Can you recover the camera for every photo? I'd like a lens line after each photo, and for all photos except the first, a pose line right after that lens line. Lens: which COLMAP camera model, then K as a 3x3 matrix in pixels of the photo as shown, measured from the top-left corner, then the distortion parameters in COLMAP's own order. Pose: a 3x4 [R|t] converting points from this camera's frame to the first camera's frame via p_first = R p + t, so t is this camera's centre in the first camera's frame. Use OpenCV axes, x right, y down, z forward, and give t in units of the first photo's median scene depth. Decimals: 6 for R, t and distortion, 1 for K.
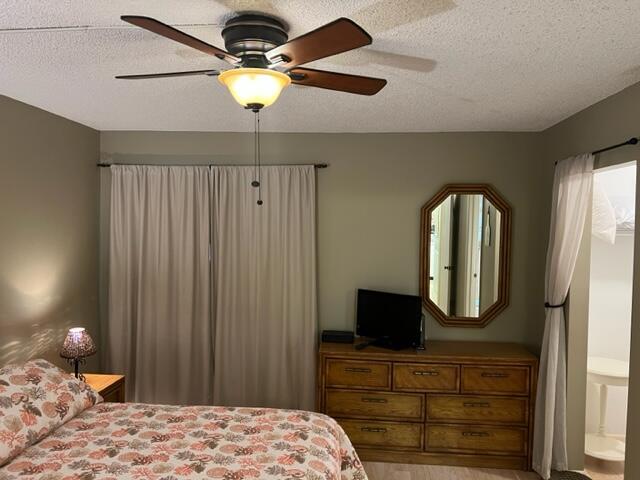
lens RADIAL K [[483.0, 0, 319.4], [0, 483.0, 242.7], [0, 0, 1]] dist [0.041116, -0.039831]
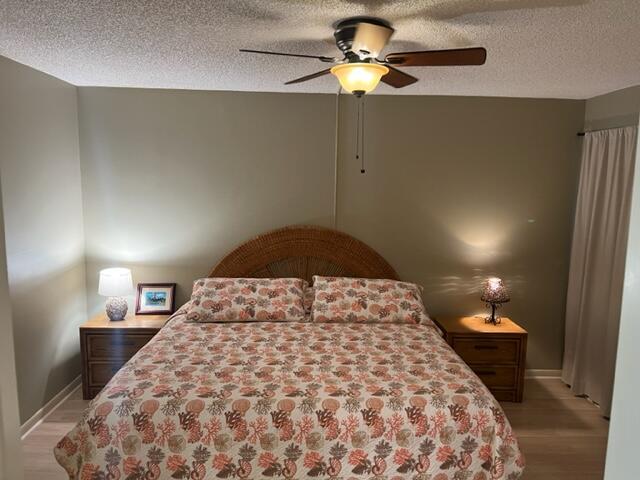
lens RADIAL K [[483.0, 0, 319.0], [0, 483.0, 240.5], [0, 0, 1]] dist [0.041116, -0.039831]
pose [[0.102800, 0.104769, -0.989169, 0.917789], [-0.054475, 0.993538, 0.099570, -0.020288], [0.993209, 0.043649, 0.107843, 0.631352]]
